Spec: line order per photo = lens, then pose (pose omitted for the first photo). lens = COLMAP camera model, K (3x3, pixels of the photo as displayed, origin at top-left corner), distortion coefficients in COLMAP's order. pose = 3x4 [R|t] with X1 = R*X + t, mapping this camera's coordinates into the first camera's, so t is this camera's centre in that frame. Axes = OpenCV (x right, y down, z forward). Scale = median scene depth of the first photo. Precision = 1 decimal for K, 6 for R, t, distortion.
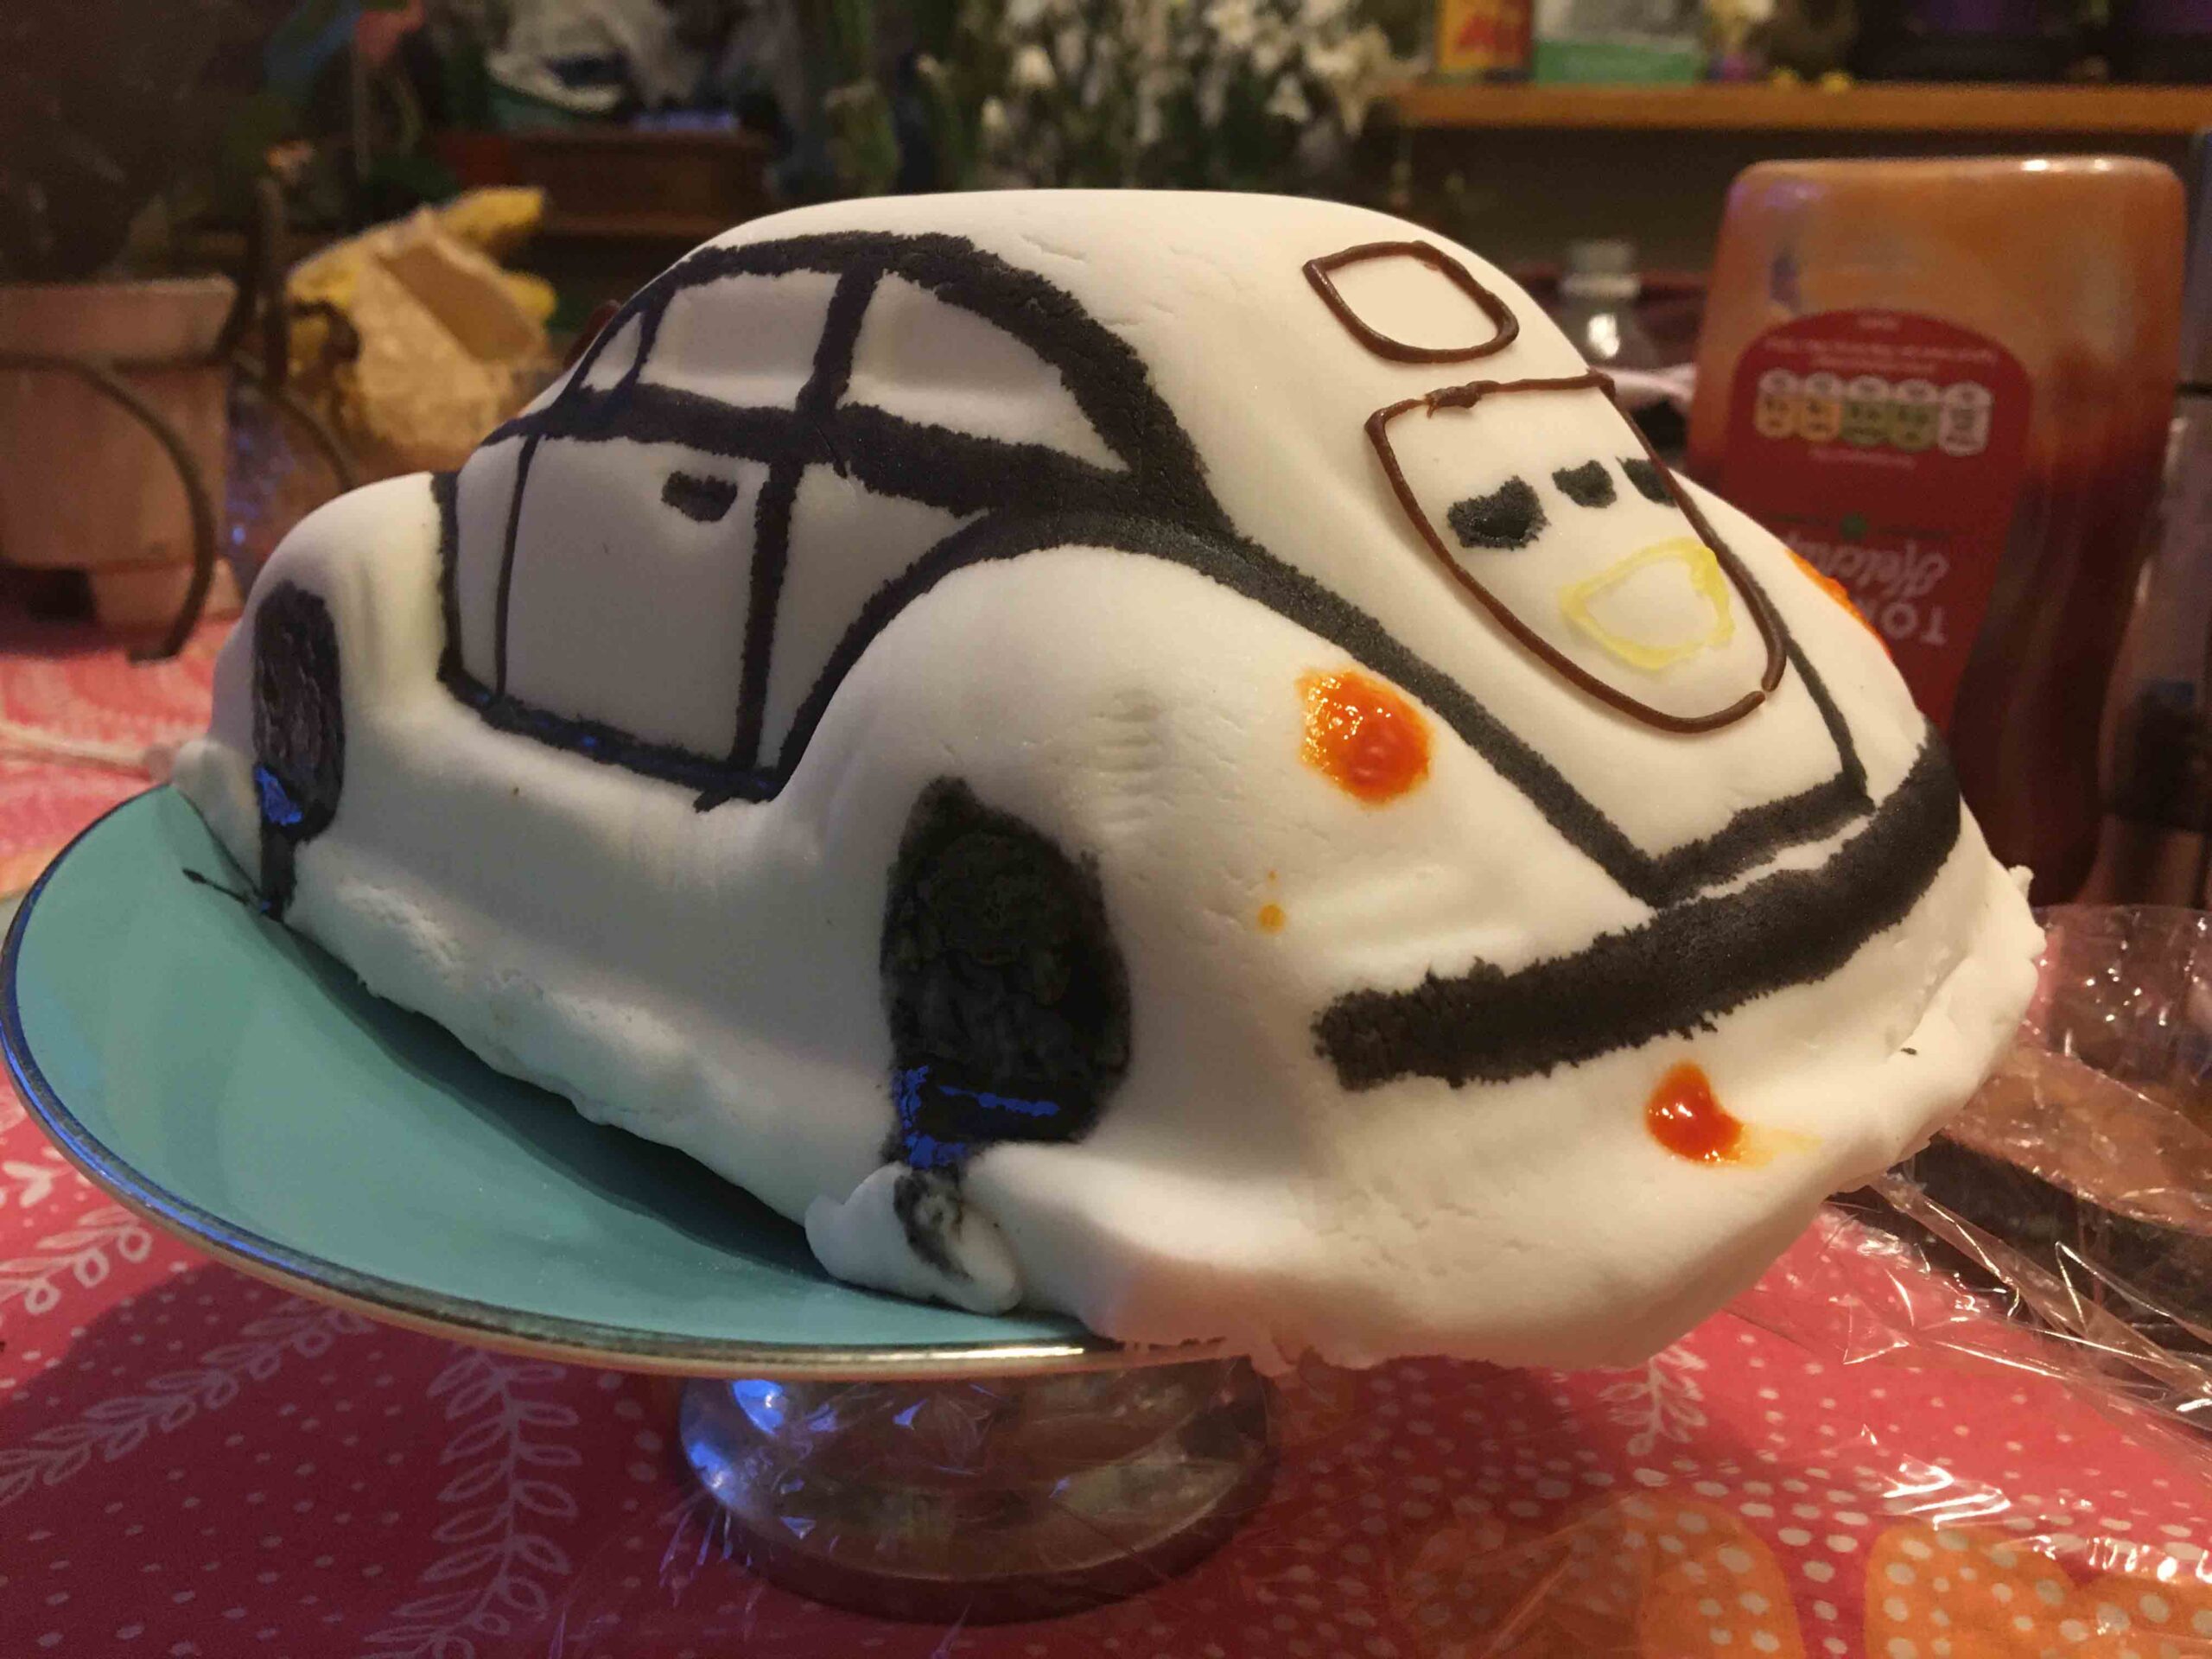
lens RADIAL K [[1943.2, 0, 1097.2], [0, 1943.2, 831.5], [0, 0, 1]] dist [0.044309, -0.085813]
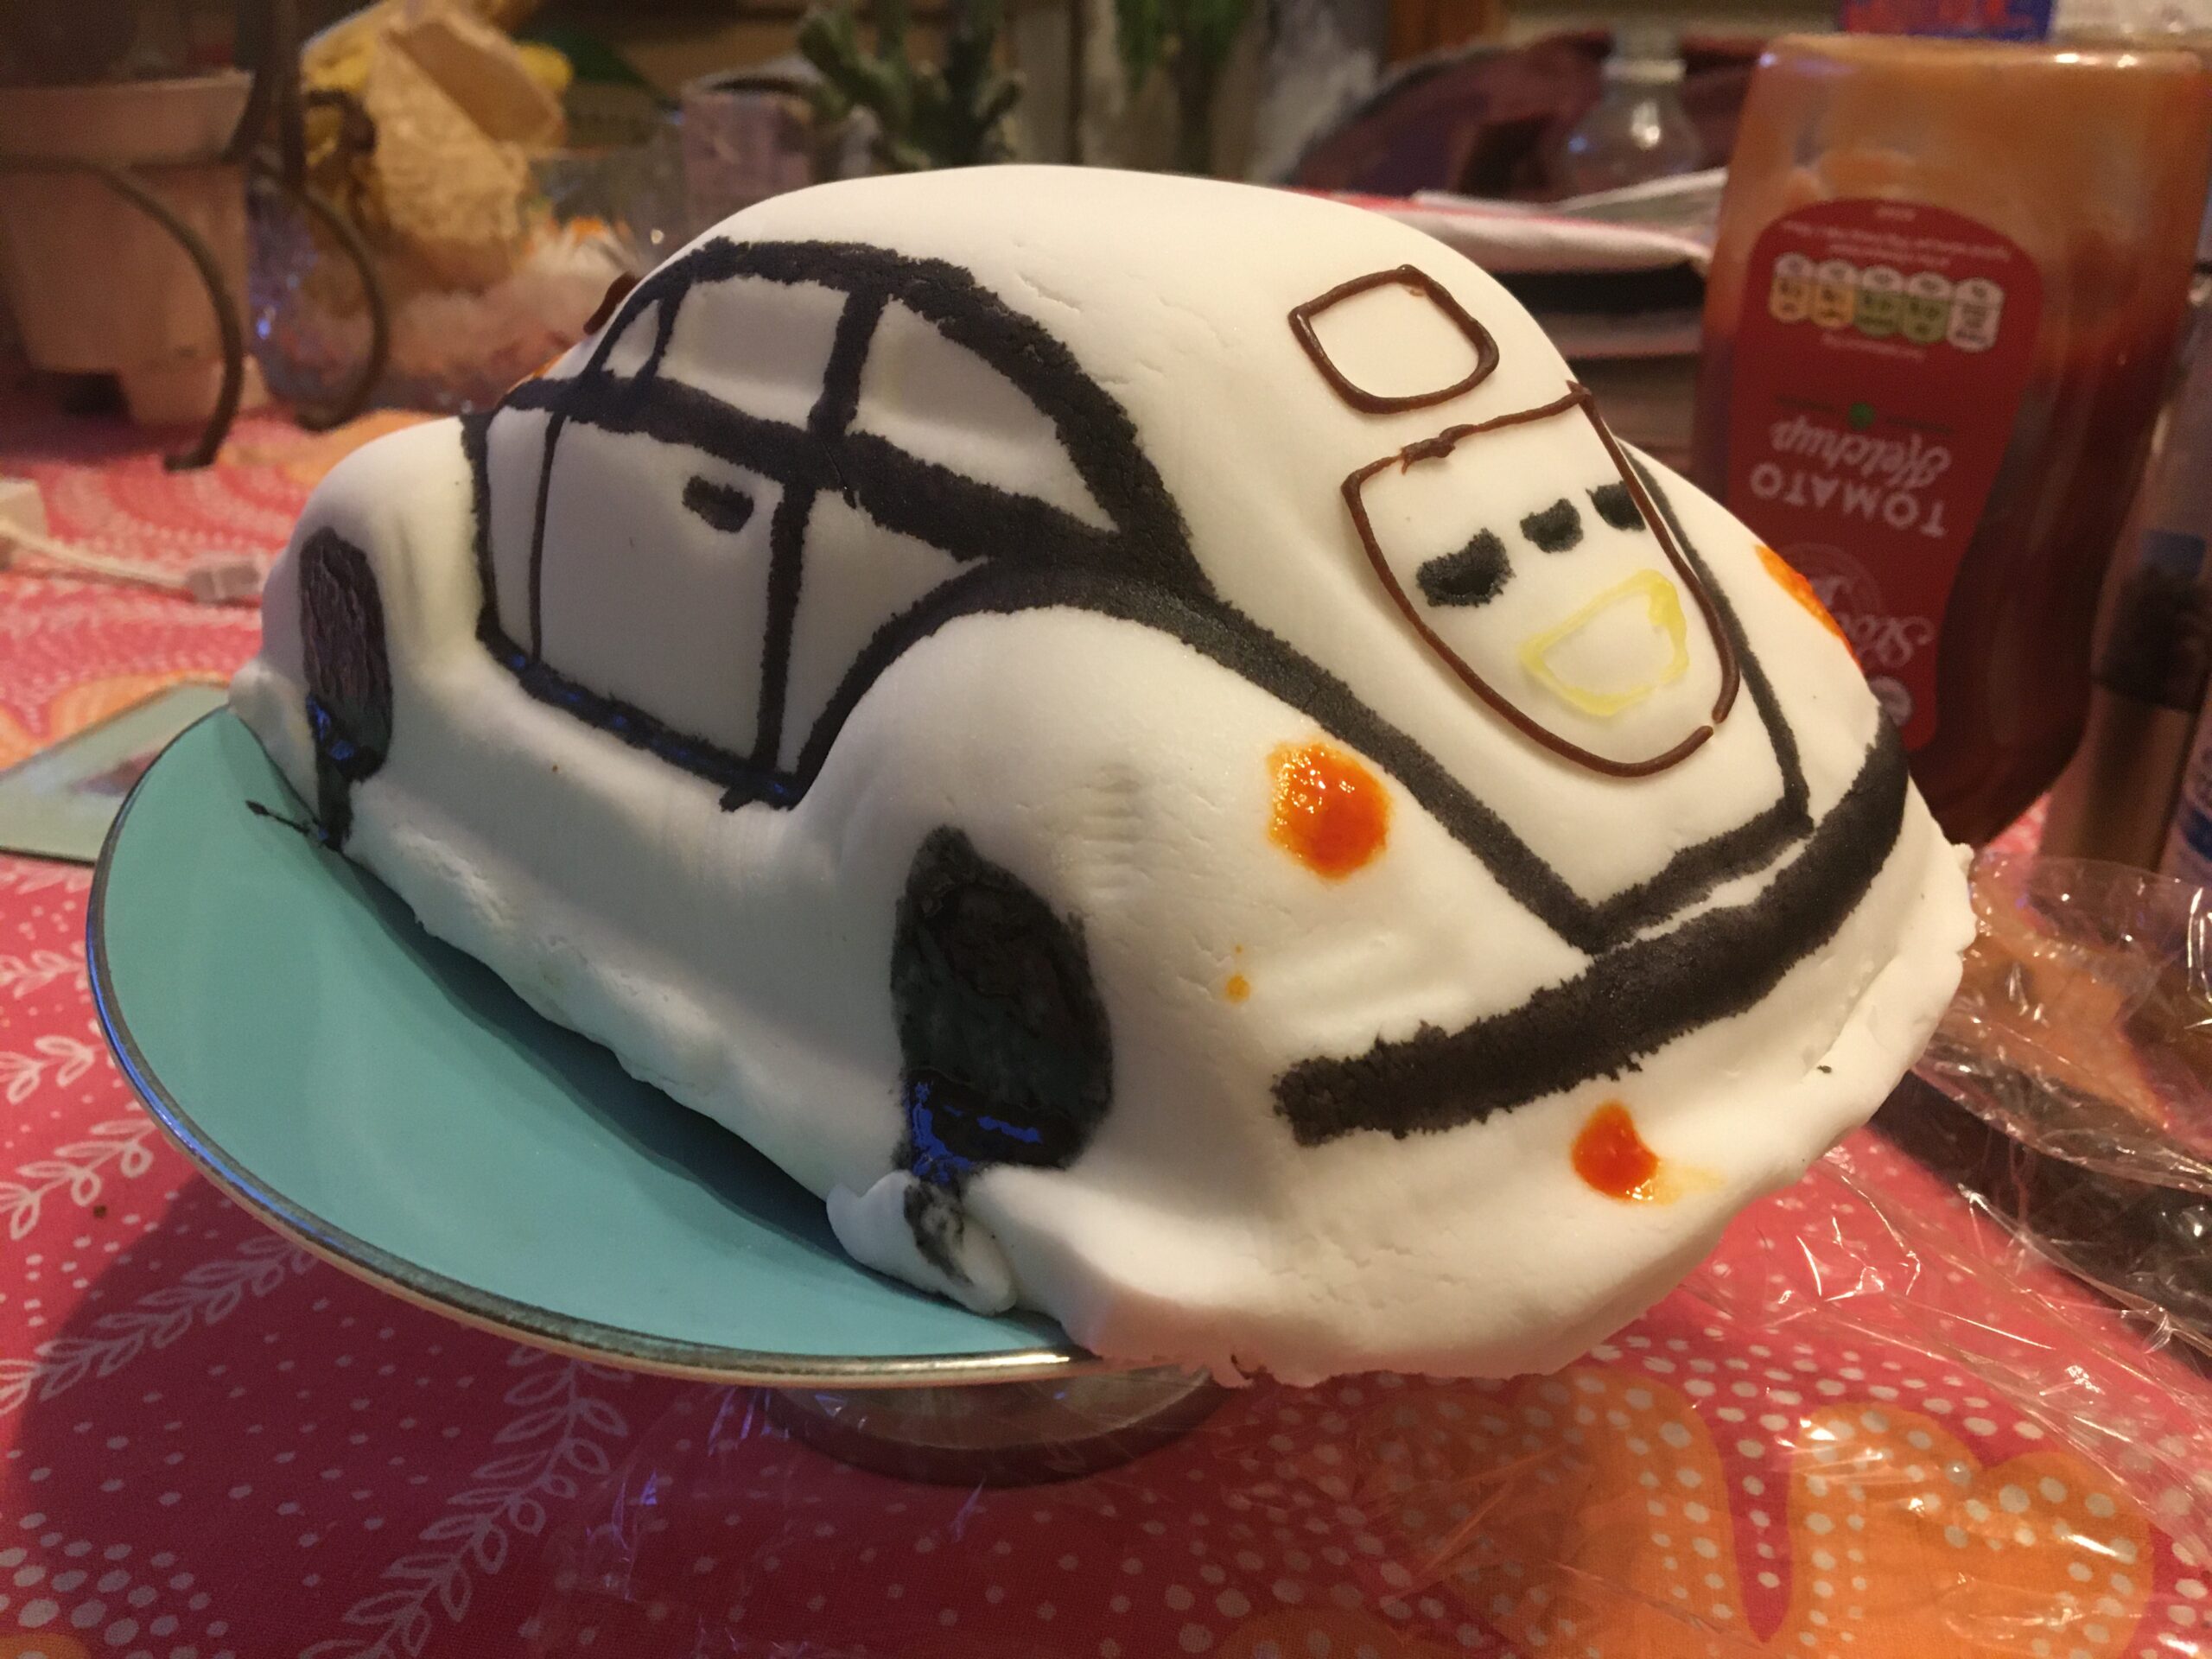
lens RADIAL K [[1943.2, 0, 1095.2], [0, 1943.2, 834.6], [0, 0, 1]] dist [0.044309, -0.085813]
pose [[0.999810, 0.005803, -0.018603, 0.017467], [-0.003165, 0.990311, 0.138832, -0.120695], [0.019228, -0.138747, 0.990141, -0.055944]]
